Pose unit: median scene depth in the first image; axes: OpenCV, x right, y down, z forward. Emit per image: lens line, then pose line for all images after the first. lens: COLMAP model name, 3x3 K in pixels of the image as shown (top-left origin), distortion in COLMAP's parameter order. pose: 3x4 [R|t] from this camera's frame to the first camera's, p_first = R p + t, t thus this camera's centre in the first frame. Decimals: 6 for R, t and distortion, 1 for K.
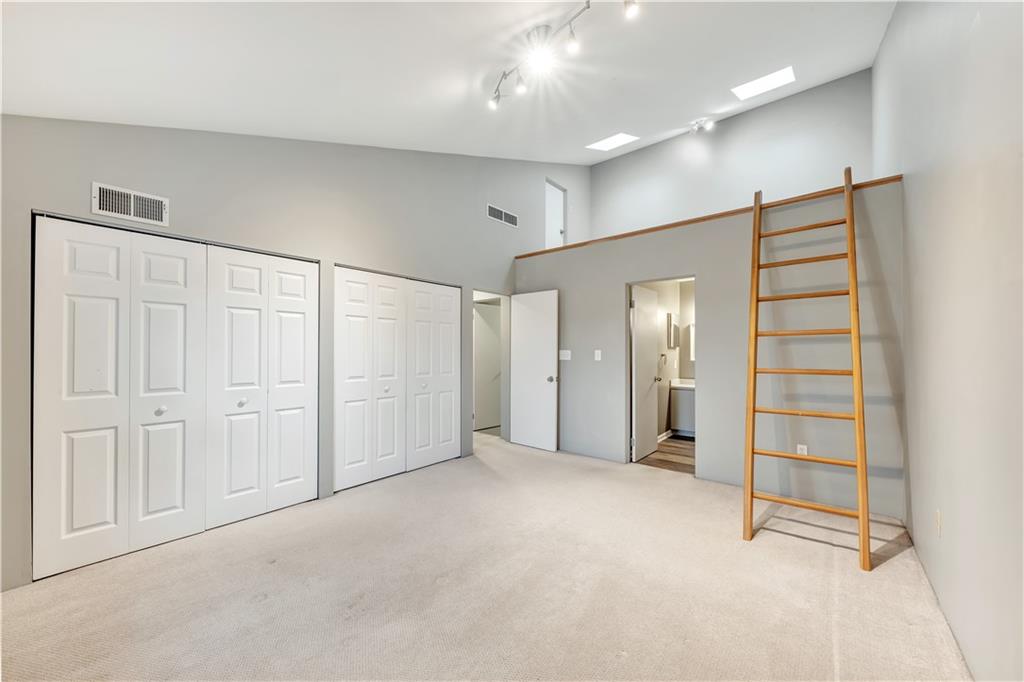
lens RADIAL K [[355.5, 0, 512.0], [0, 355.5, 341.0], [0, 0, 1]] dist [-0.001136, -0.000136]
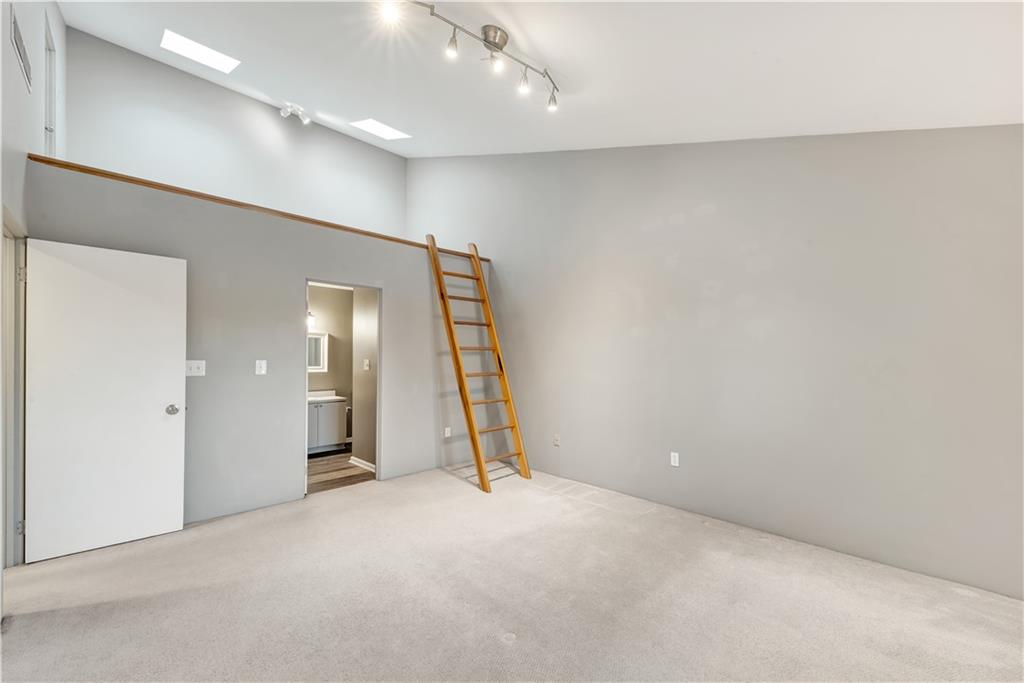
lens RADIAL K [[388.2, 0, 514.5], [0, 388.2, 362.0], [0, 0, 1]] dist [0.000582, 0.000003]
pose [[0.135859, -0.002225, 0.990726, -0.474984], [-0.022102, 0.999742, 0.005276, 0.013043], [-0.990482, -0.022614, 0.135775, 0.378159]]
